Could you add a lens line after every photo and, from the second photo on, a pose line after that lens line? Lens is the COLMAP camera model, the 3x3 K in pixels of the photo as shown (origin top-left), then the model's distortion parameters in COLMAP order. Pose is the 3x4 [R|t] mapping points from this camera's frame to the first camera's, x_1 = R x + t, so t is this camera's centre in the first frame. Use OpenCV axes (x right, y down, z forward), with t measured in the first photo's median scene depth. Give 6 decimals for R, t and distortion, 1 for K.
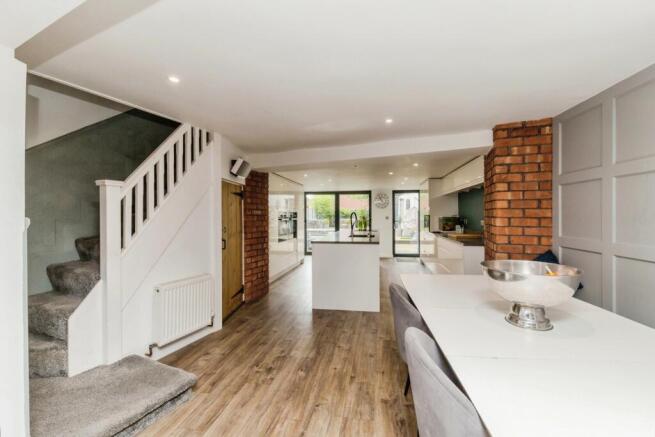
lens RADIAL K [[264.3, 0, 341.7], [0, 264.3, 217.0], [0, 0, 1]] dist [-0.000716, -0.000068]
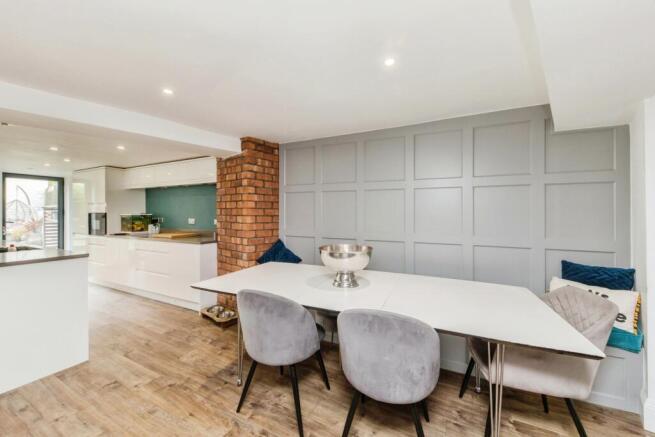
lens RADIAL K [[252.7, 0, 327.8], [0, 252.7, 211.7], [0, 0, 1]] dist [0.000316, -0.000050]
pose [[0.321020, 0.011762, 0.946999, -0.360394], [0.001411, 0.999916, -0.012898, -0.000967], [-0.947071, 0.005477, 0.320976, 0.313692]]
